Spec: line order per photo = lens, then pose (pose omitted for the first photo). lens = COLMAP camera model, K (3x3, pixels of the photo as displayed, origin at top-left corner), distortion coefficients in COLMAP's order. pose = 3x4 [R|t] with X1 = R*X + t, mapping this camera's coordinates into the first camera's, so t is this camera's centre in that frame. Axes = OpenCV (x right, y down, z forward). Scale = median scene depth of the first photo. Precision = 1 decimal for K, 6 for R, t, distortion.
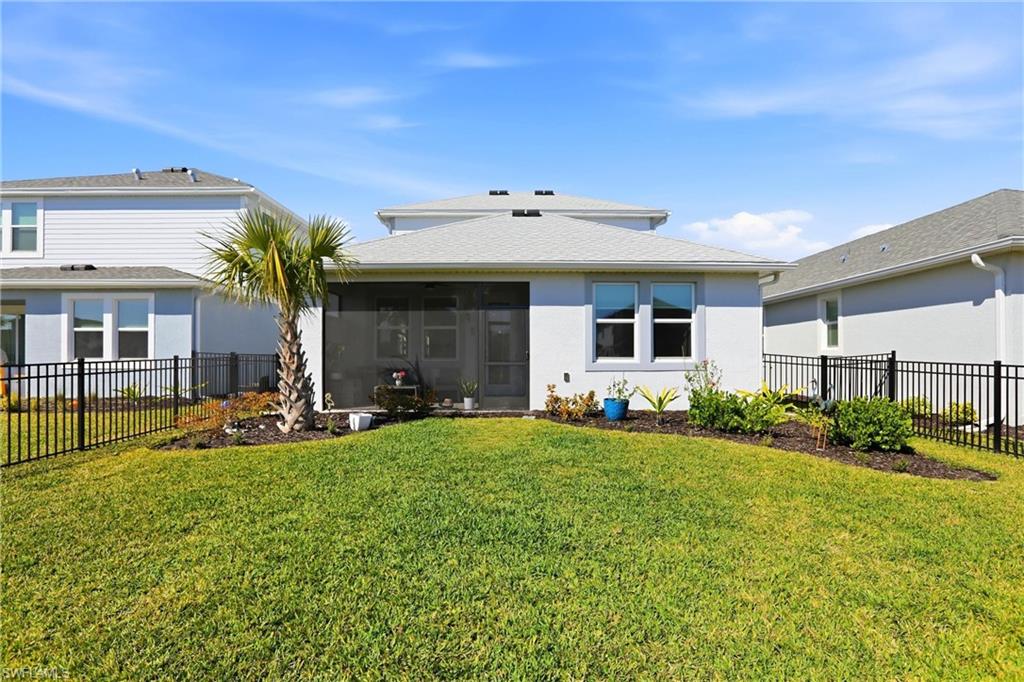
lens RADIAL K [[491.2, 0, 512.9], [0, 491.2, 344.7], [0, 0, 1]] dist [-0.057002, 0.021017]
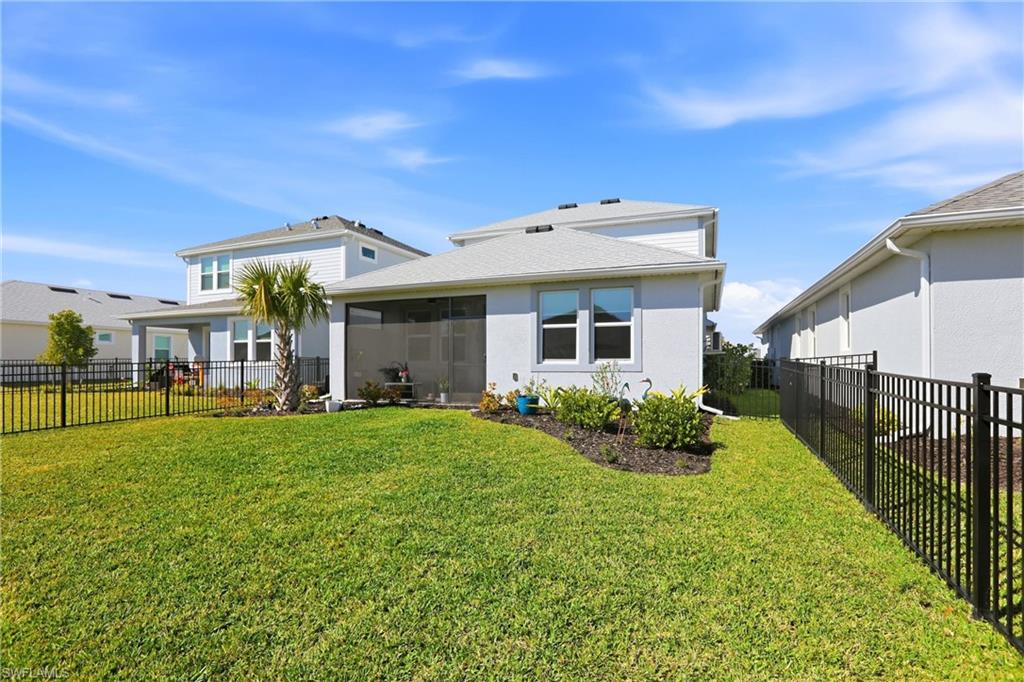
lens RADIAL K [[484.2, 0, 512.0], [0, 484.2, 341.0], [0, 0, 1]] dist [-0.066598, 0.031328]
pose [[0.927104, -0.017102, -0.374414, 0.518740], [0.011633, 0.999790, -0.016862, 0.001963], [0.374624, 0.011278, 0.927108, -0.044166]]
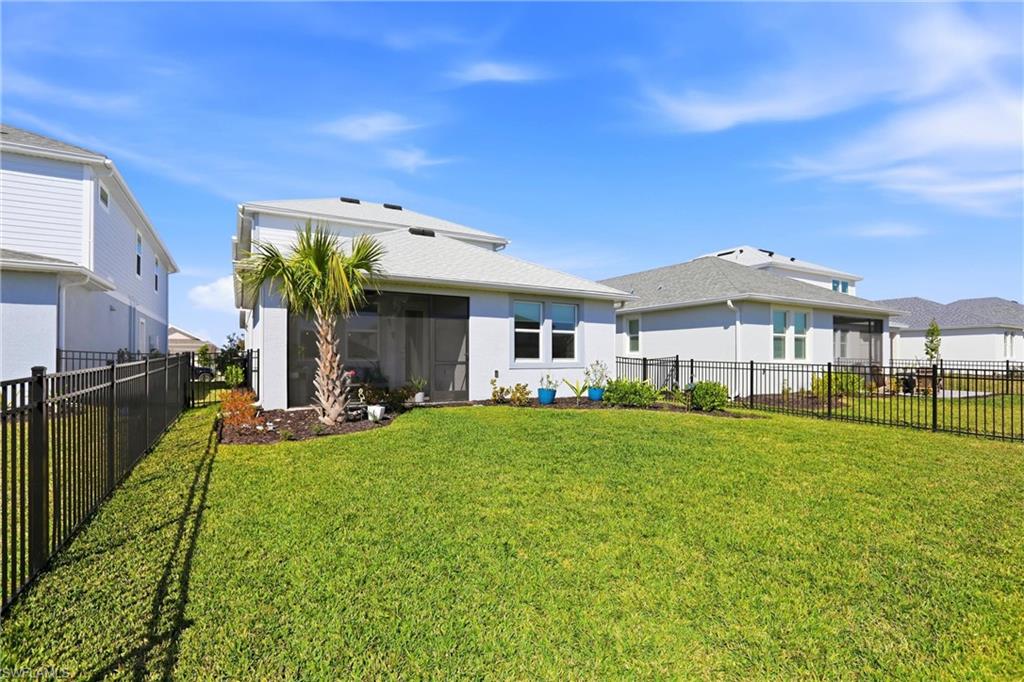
lens RADIAL K [[484.2, 0, 512.0], [0, 484.2, 341.0], [0, 0, 1]] dist [-0.066598, 0.031328]
pose [[0.870305, 0.021116, 0.492061, -0.471195], [-0.015208, 0.999756, -0.016006, 0.000526], [-0.492279, 0.006447, 0.870414, -0.115276]]
